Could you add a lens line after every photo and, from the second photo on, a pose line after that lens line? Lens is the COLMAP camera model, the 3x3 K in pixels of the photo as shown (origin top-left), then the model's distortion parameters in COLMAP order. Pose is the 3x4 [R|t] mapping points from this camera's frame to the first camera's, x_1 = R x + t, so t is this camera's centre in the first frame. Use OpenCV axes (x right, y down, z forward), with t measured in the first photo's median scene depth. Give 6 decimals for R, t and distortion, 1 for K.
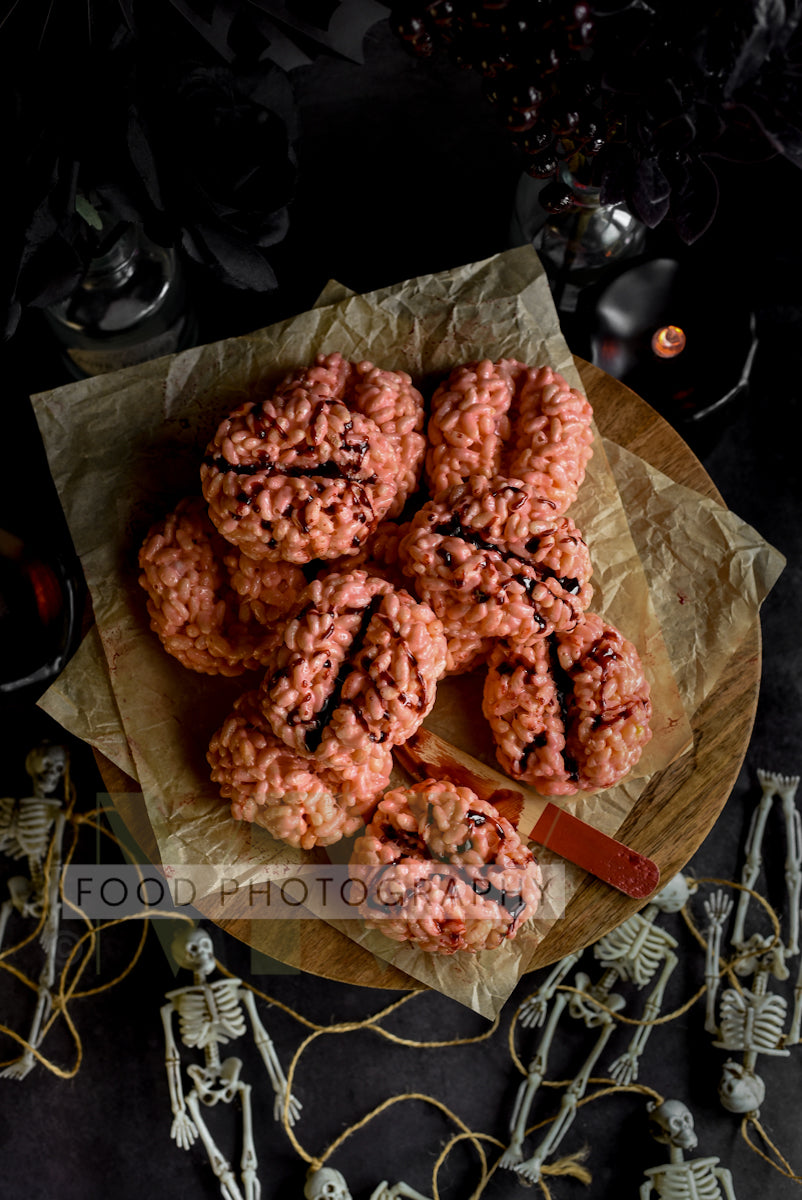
lens RADIAL K [[1825.8, 0, 401.0], [0, 1825.8, 600.0], [0, 0, 1]] dist [-0.153329, 0.075424]
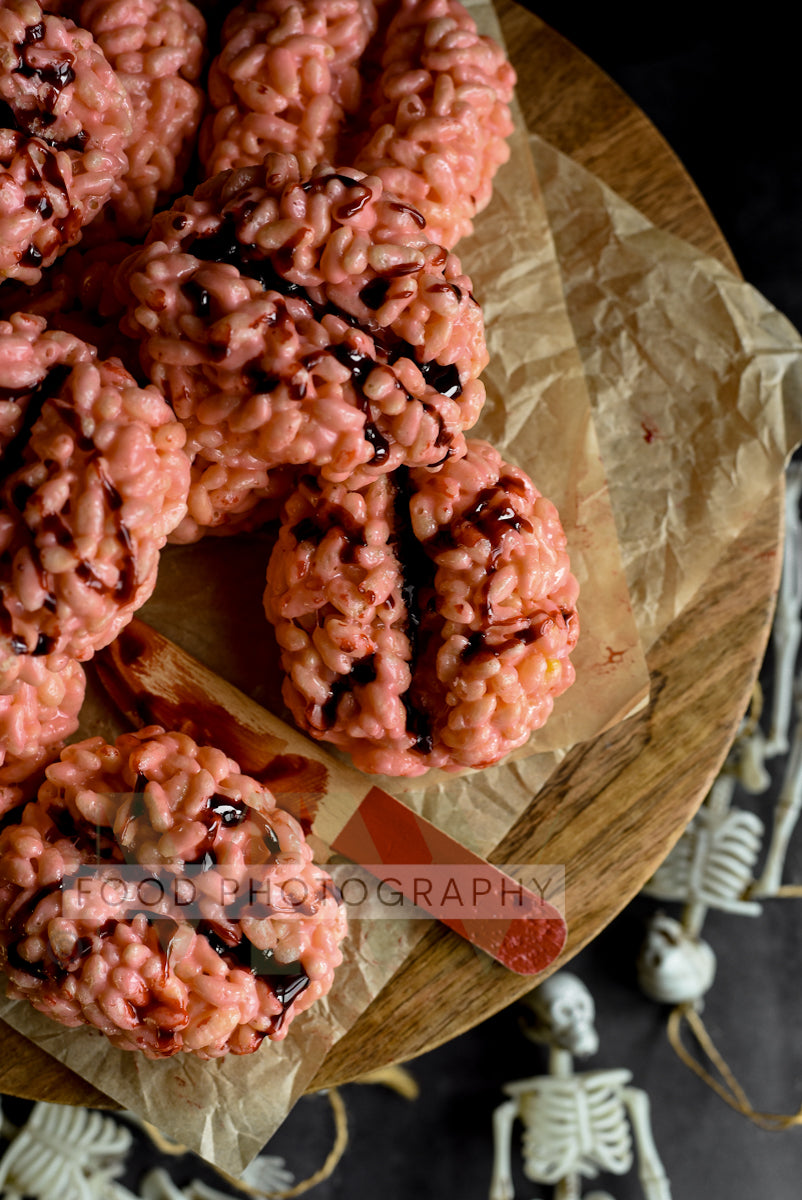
lens RADIAL K [[1825.8, 0, 401.0], [0, 1825.8, 600.0], [0, 0, 1]] dist [-0.153329, 0.075424]
pose [[0.995983, 0.078115, 0.043767, 0.063044], [-0.080612, 0.995024, 0.058556, 0.024941], [-0.038975, -0.061849, 0.997324, 0.478503]]
